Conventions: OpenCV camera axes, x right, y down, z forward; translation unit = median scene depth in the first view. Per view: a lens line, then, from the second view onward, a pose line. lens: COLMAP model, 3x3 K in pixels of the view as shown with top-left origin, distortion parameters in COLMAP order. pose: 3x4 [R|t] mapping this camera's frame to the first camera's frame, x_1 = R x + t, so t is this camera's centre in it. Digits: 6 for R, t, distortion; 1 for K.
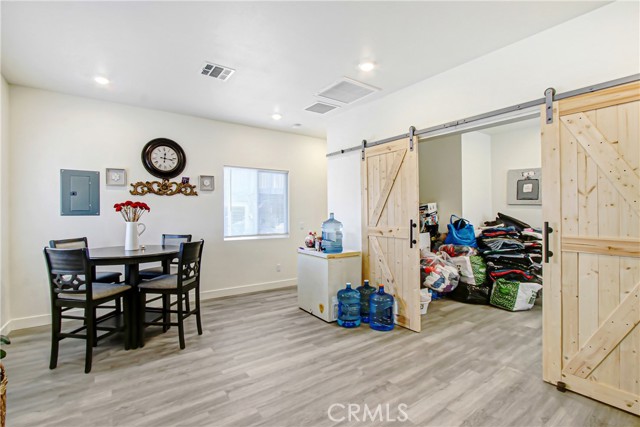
lens RADIAL K [[309.9, 0, 316.4], [0, 309.9, 213.2], [0, 0, 1]] dist [-0.013894, 0.000626]
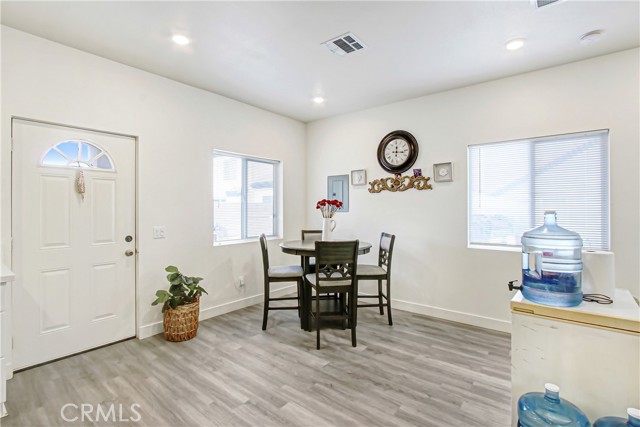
lens RADIAL K [[309.9, 0, 317.5], [0, 309.9, 208.4], [0, 0, 1]] dist [-0.013894, 0.000626]
pose [[0.241871, 0.000330, -0.970308, 0.359570], [-0.000016, 1.000000, 0.000336, -0.005784], [0.970308, -0.000066, 0.241871, 0.524240]]
